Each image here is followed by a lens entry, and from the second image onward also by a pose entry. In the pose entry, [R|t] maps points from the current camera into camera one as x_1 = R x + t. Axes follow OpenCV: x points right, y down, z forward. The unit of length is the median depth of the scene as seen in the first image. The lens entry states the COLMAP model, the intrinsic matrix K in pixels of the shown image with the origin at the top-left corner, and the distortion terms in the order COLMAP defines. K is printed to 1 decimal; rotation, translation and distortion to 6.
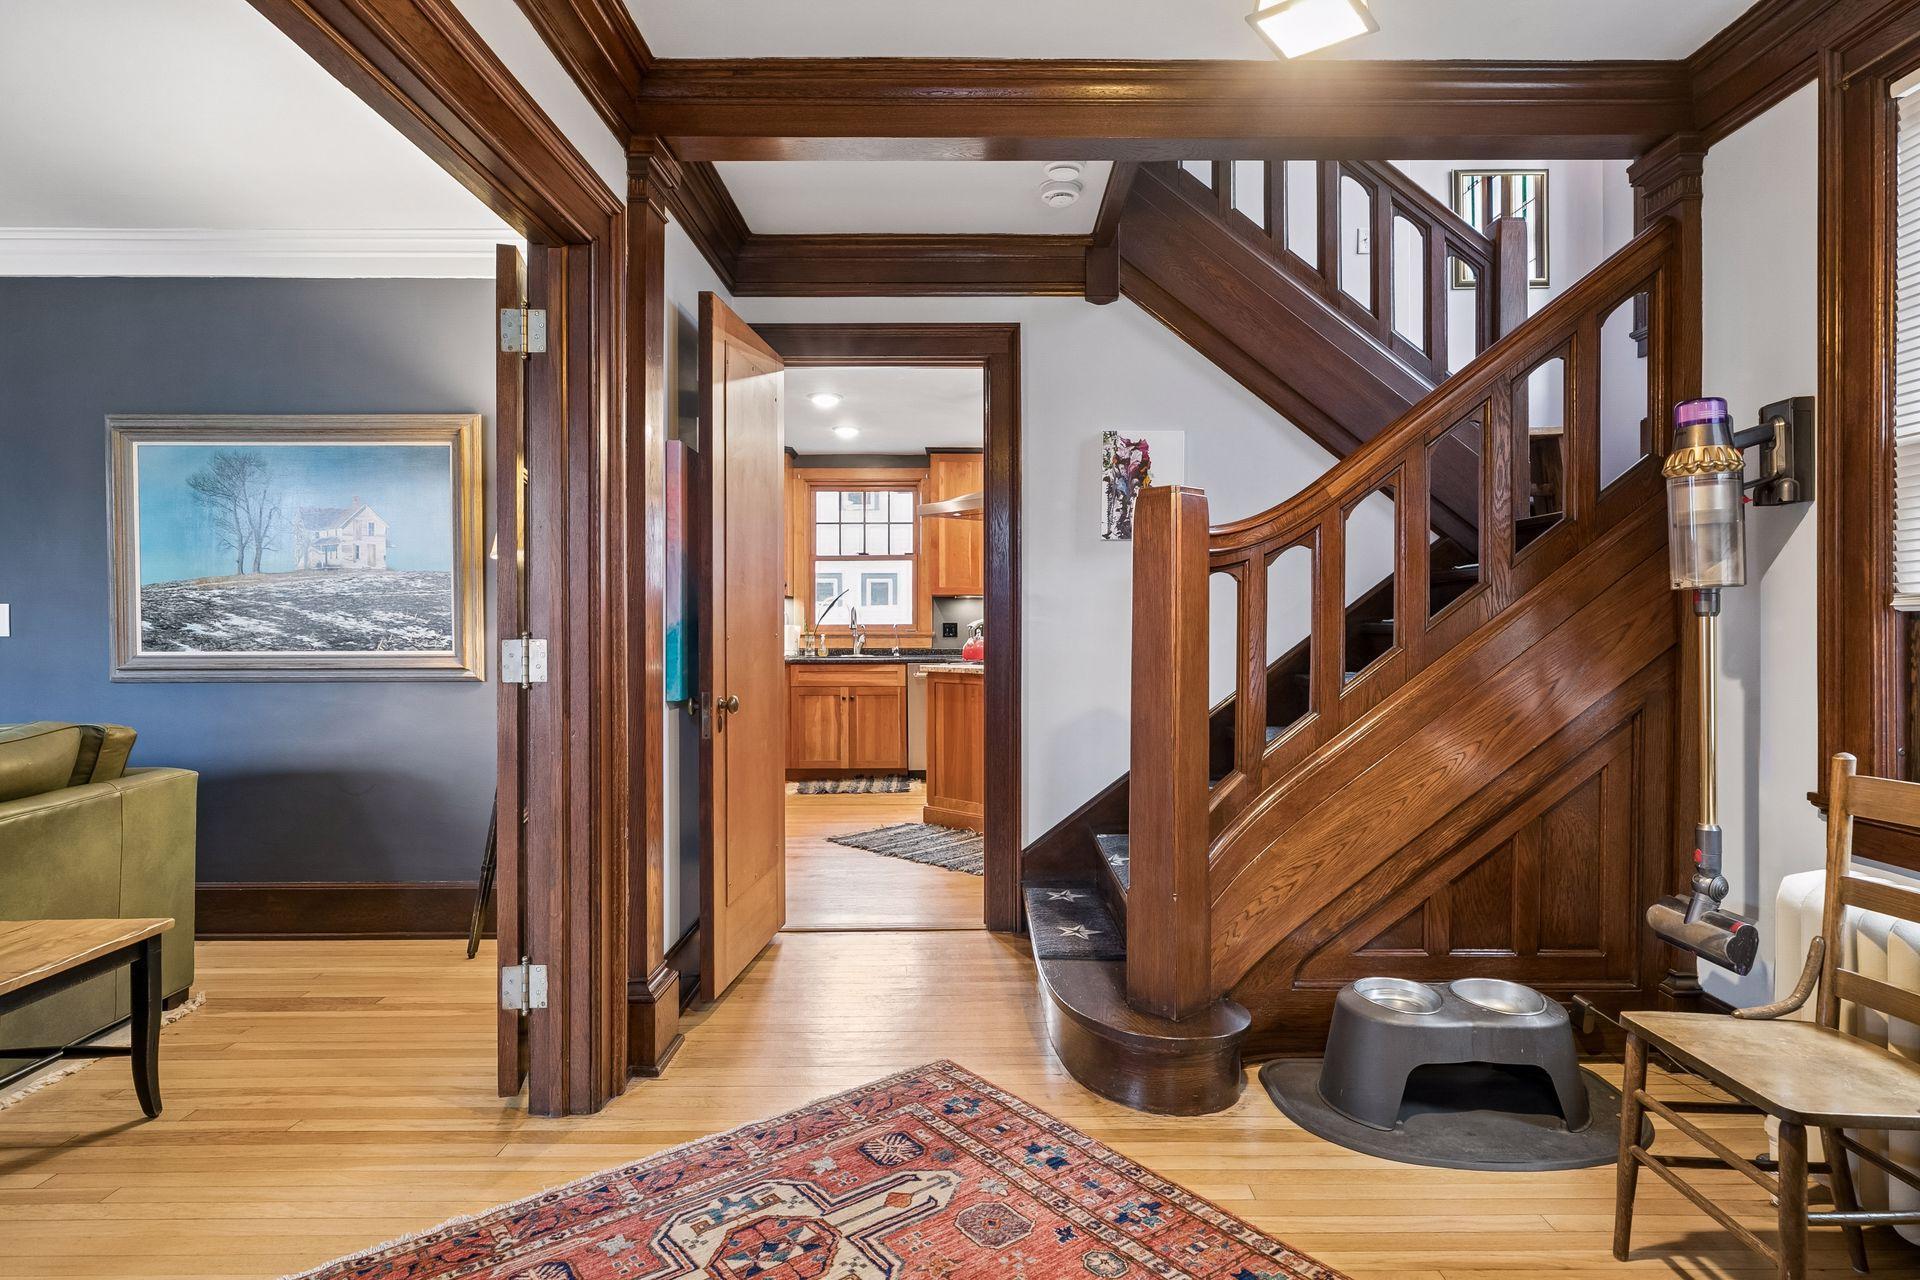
lens RADIAL K [[1046.8, 0, 962.8], [0, 1046.8, 632.4], [0, 0, 1]] dist [-0.002665, -0.000089]
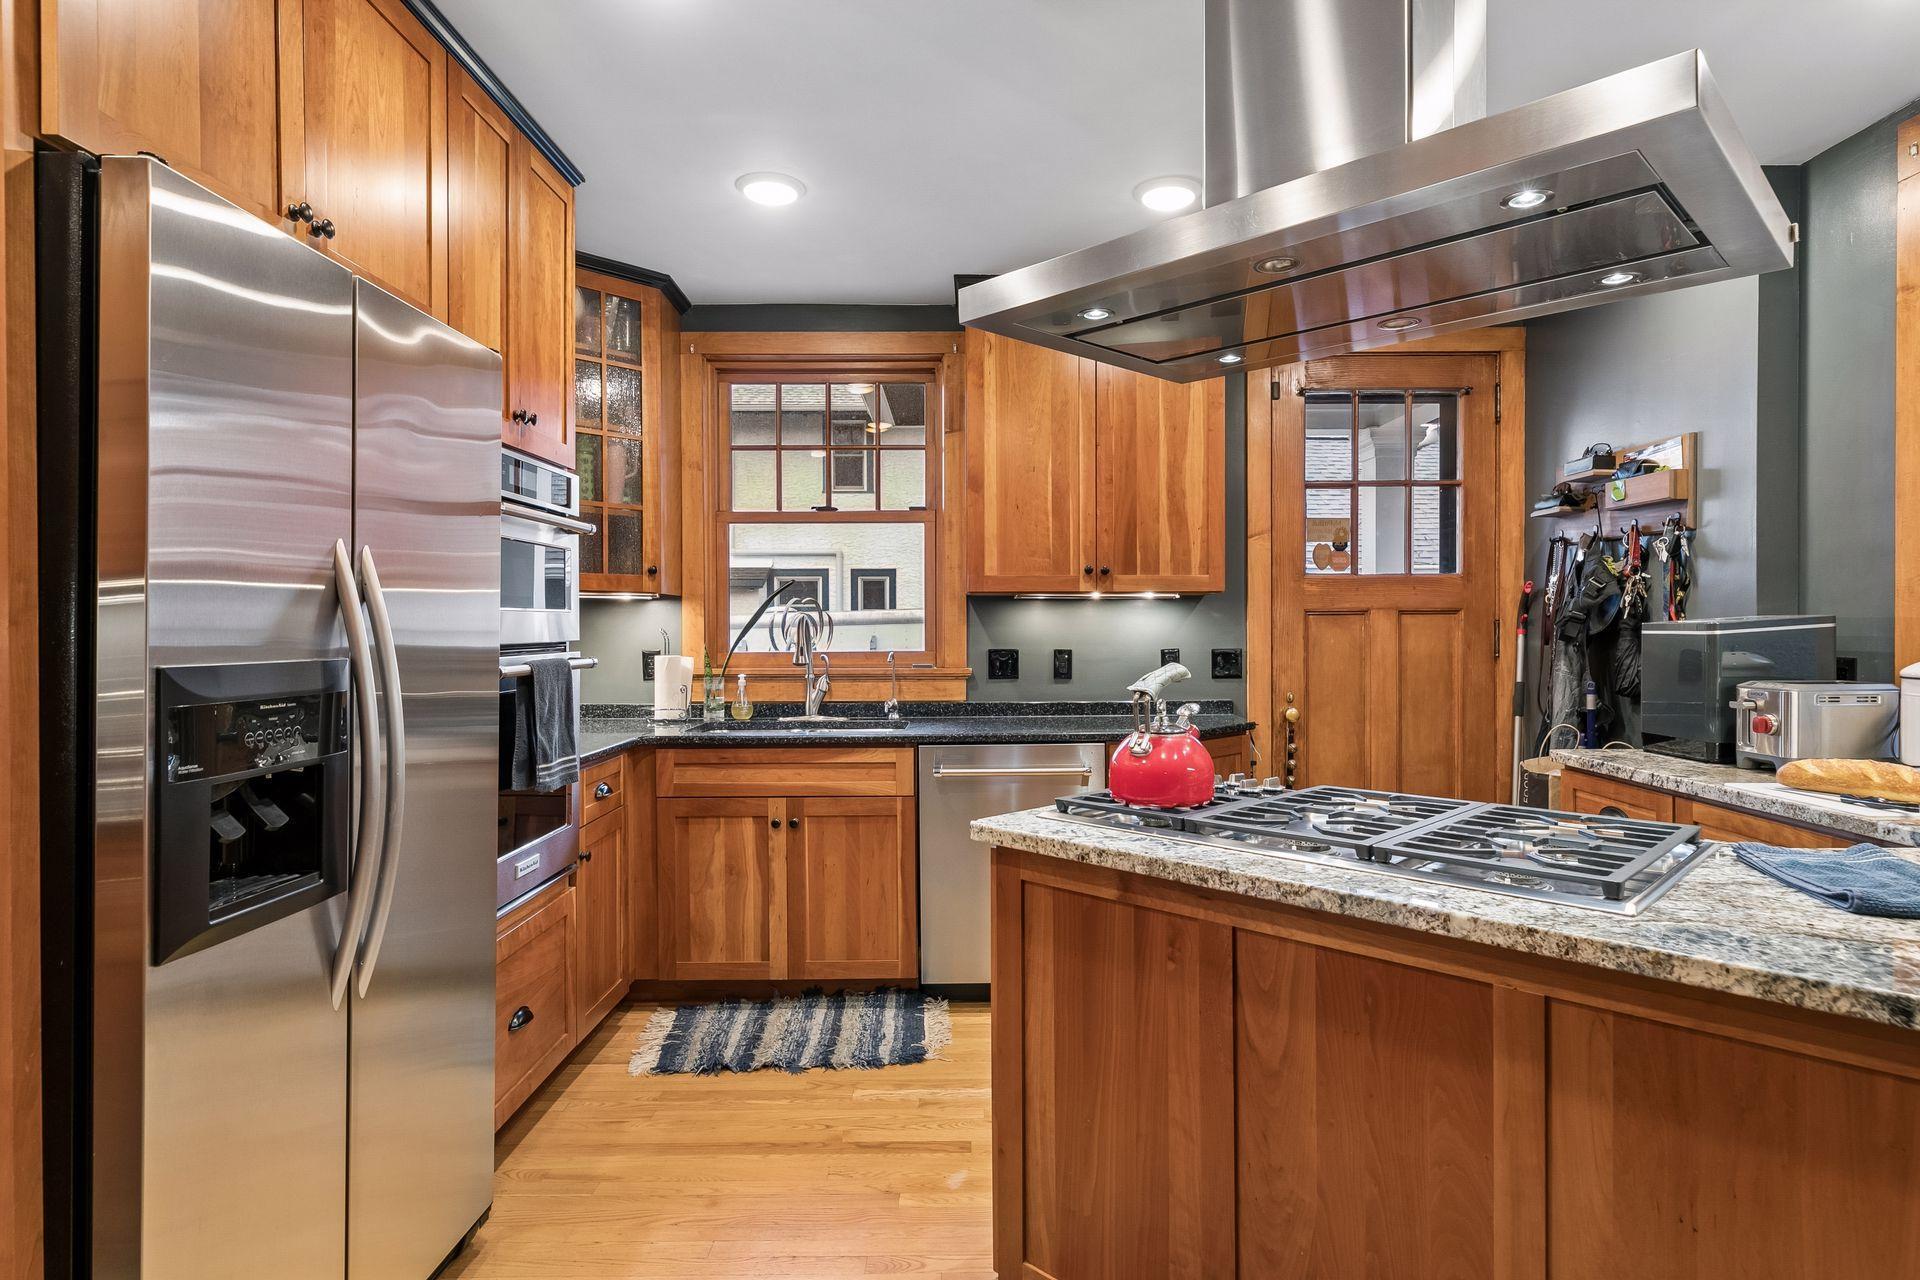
lens RADIAL K [[1046.8, 0, 961.7], [0, 1046.8, 640.6], [0, 0, 1]] dist [-0.002665, -0.000089]
pose [[0.999996, -0.002750, -0.000150, -0.034024], [0.002751, 0.999985, 0.004723, -0.016760], [0.000137, -0.004723, 0.999989, 0.551231]]
